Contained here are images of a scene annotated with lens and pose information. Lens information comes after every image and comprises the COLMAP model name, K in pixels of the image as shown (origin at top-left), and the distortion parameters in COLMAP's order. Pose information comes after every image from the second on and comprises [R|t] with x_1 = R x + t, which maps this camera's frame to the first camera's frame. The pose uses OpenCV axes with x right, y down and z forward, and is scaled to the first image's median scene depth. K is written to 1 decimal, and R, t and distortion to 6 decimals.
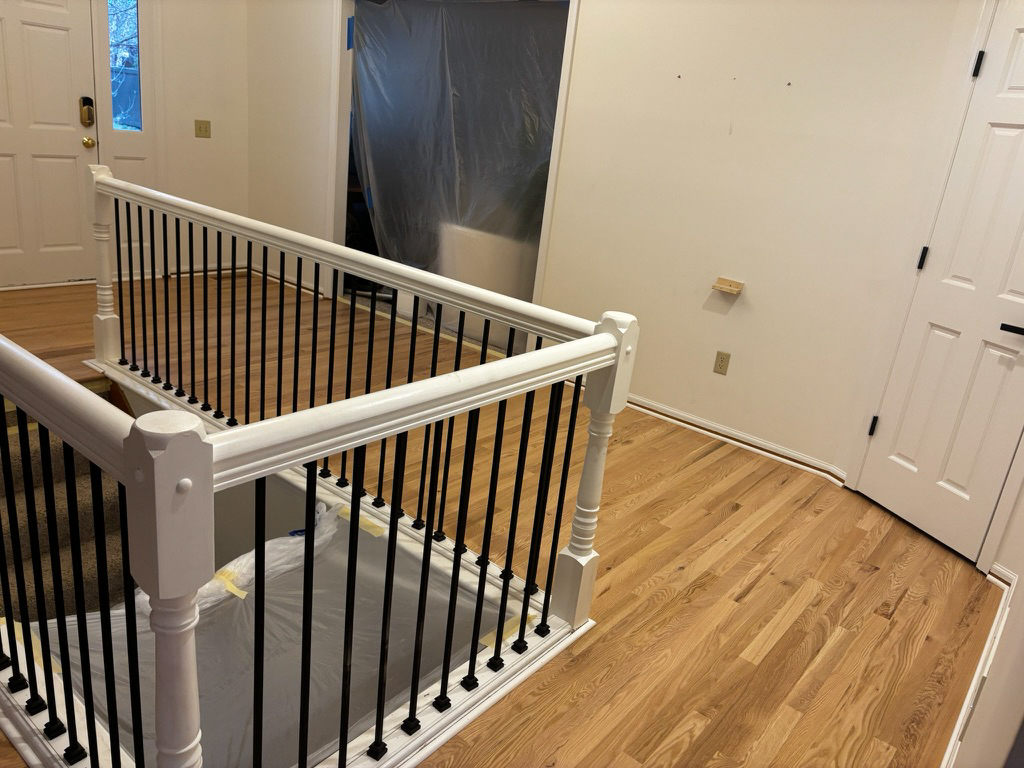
lens RADIAL K [[775.3, 0, 510.5], [0, 775.3, 389.7], [0, 0, 1]] dist [0.047423, -0.056089]
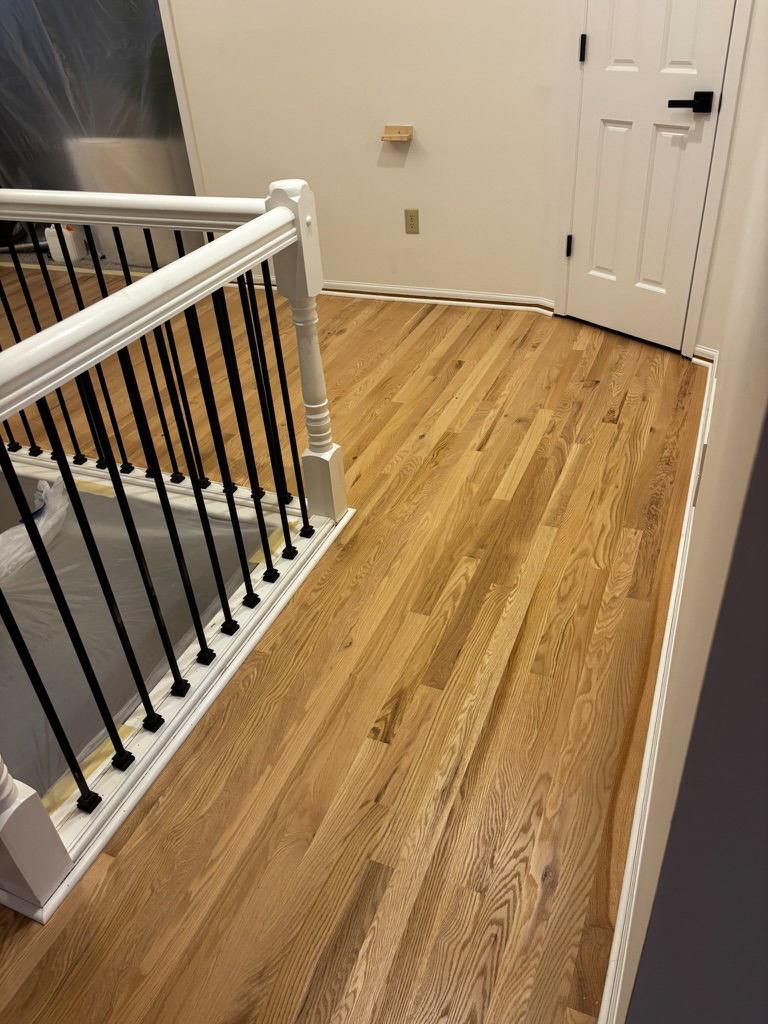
lens RADIAL K [[775.3, 0, 378.3], [0, 775.3, 511.1], [0, 0, 1]] dist [0.047423, -0.056089]
pose [[0.944750, -0.303062, 0.124907, 0.010053], [0.259507, 0.924309, 0.279838, 0.023064], [-0.200261, -0.231962, 0.951887, 0.028725]]
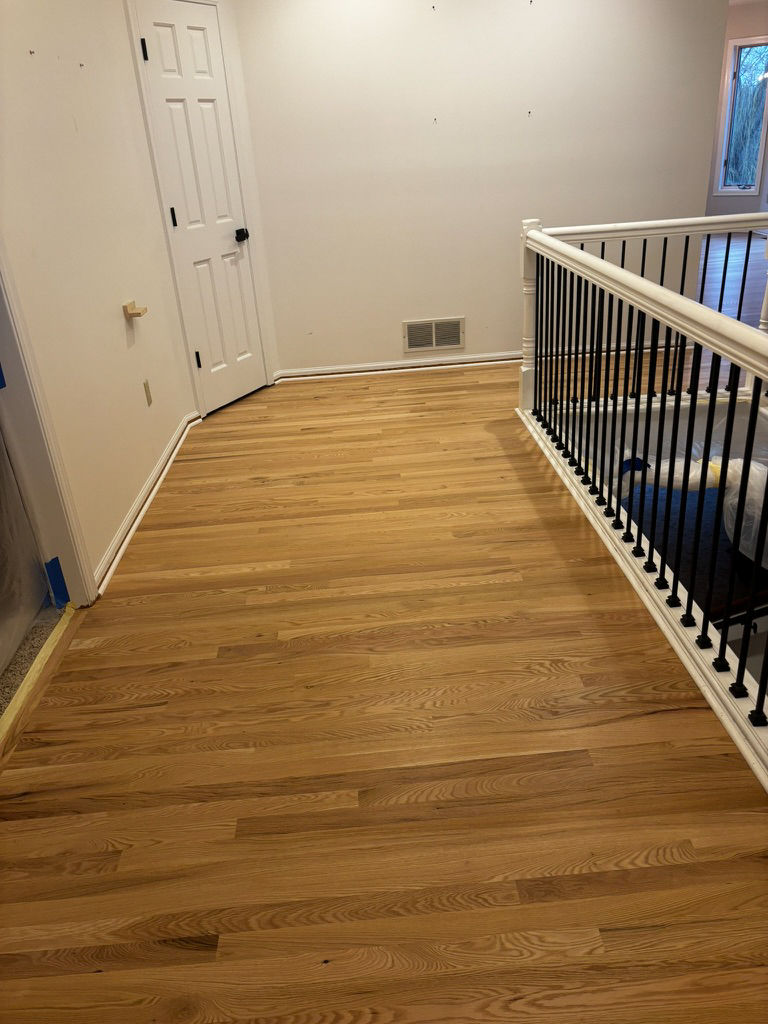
lens RADIAL K [[775.3, 0, 393.1], [0, 775.3, 508.8], [0, 0, 1]] dist [0.047423, -0.056089]
pose [[-0.677033, -0.378665, 0.631061, -0.850265], [0.233640, 0.702529, 0.672210, -0.748714], [-0.697881, 0.602550, -0.387164, 1.901202]]
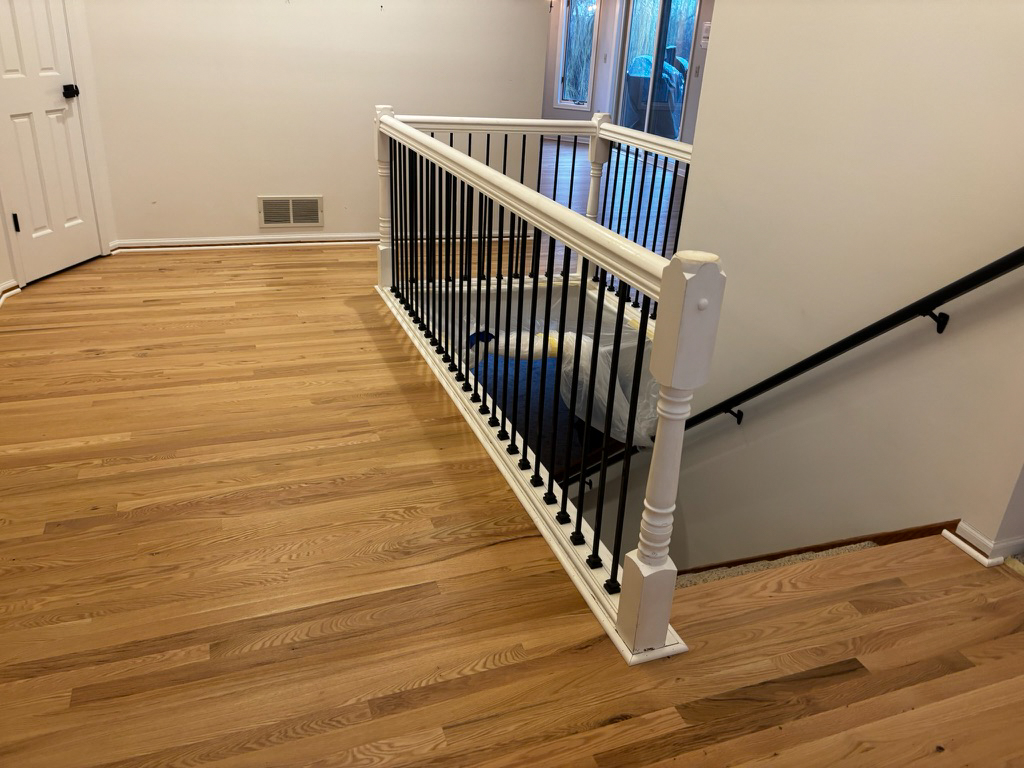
lens RADIAL K [[775.3, 0, 527.1], [0, 775.3, 368.5], [0, 0, 1]] dist [0.047423, -0.056089]
pose [[-0.856718, -0.344521, 0.383848, -0.911334], [0.014698, 0.727593, 0.685852, -0.763207], [-0.515575, 0.593224, -0.618278, 1.945202]]
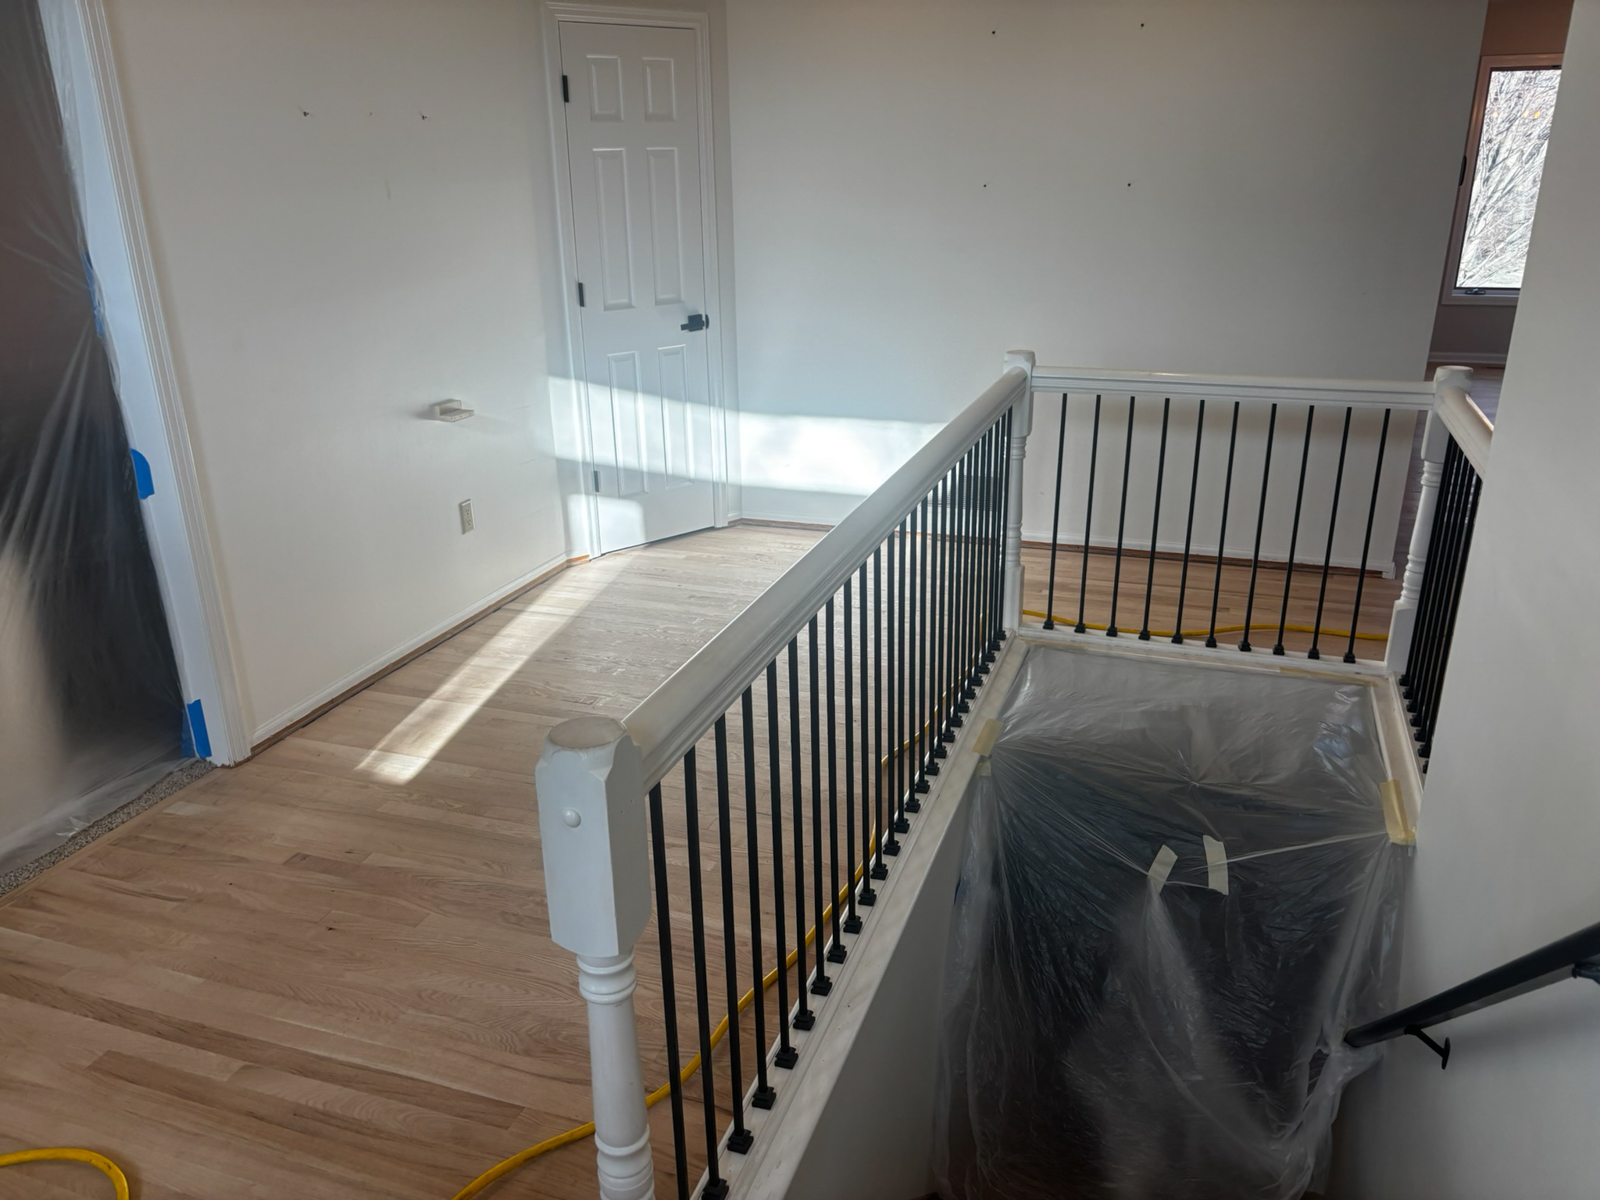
lens RADIAL K [[1211.4, 0, 793.1], [0, 1211.4, 609.7], [0, 0, 1]] dist [0.047423, -0.056089]
pose [[-0.337170, -0.426926, 0.839077, -1.216578], [0.293960, 0.798963, 0.524639, -0.707290], [-0.894374, 0.423547, -0.143887, 1.431966]]
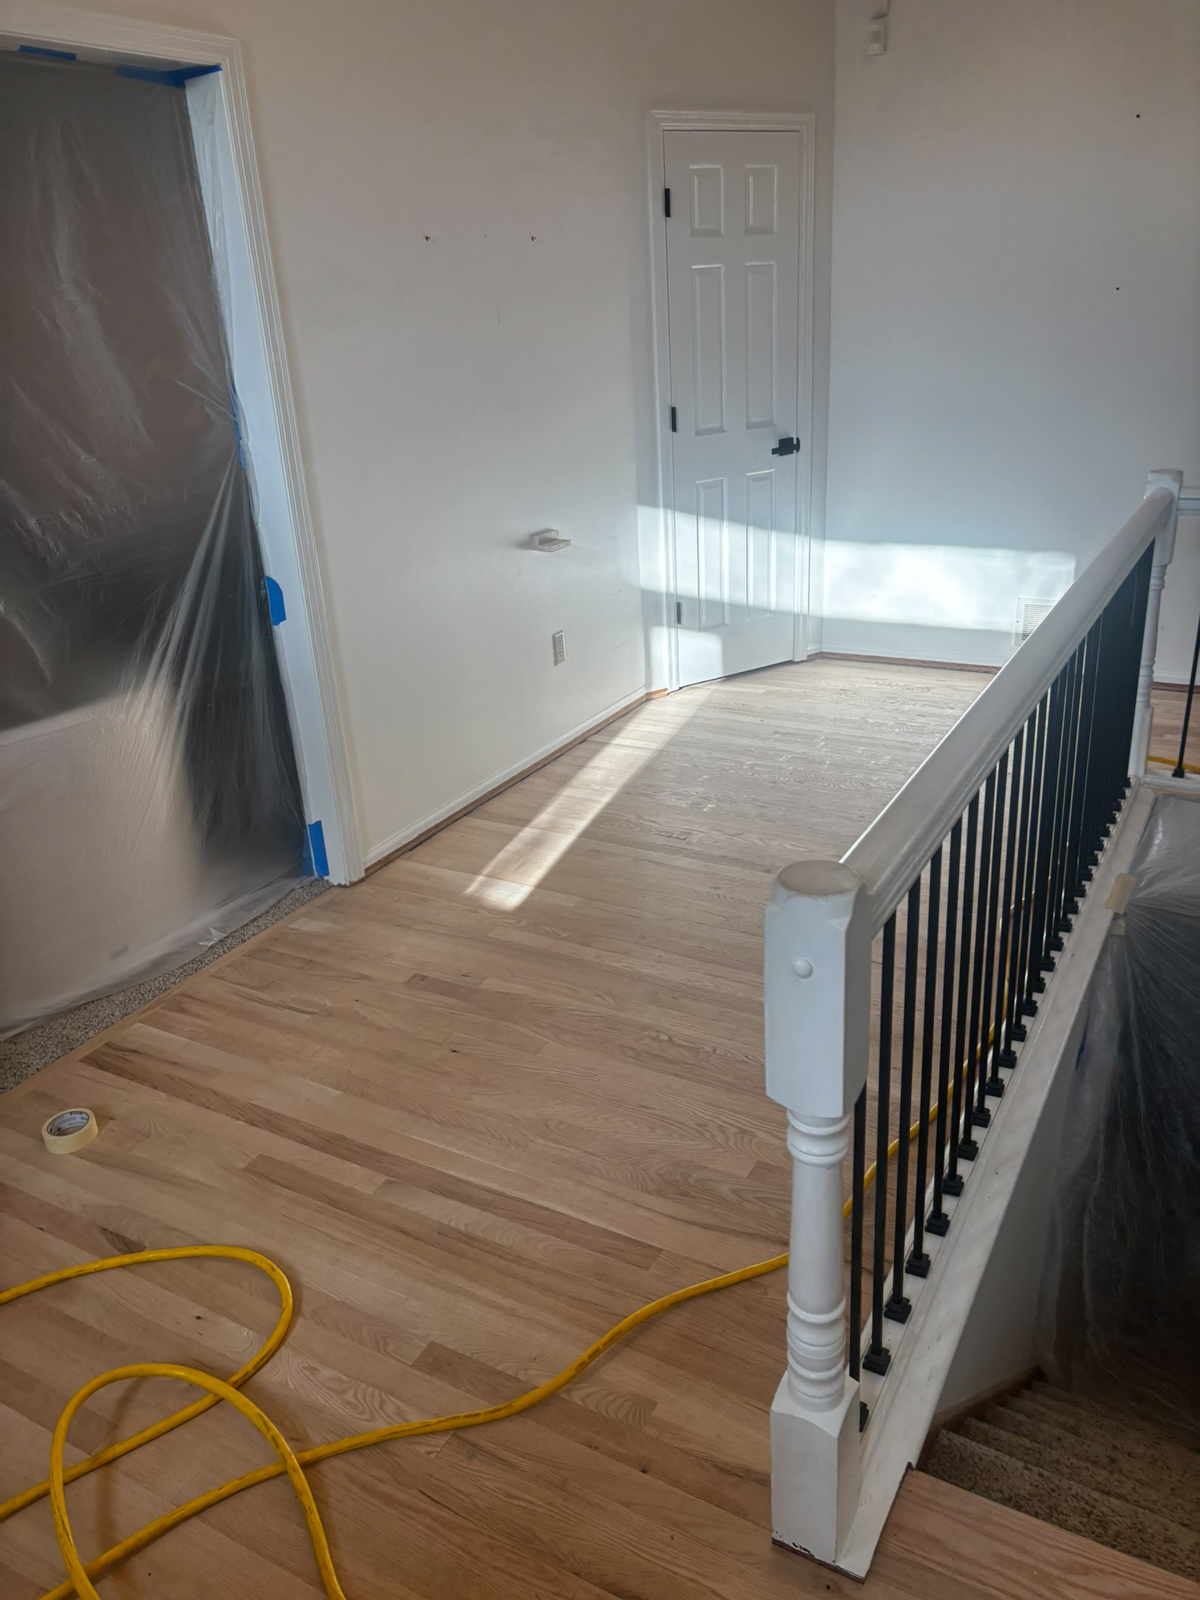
lens RADIAL K [[1211.4, 0, 613.0], [0, 1211.4, 799.4], [0, 0, 1]] dist [0.047423, -0.056089]
pose [[-0.179841, -0.472549, 0.862760, -1.156931], [0.357164, 0.785839, 0.504868, -0.714156], [-0.916565, 0.398943, 0.027452, 1.508606]]
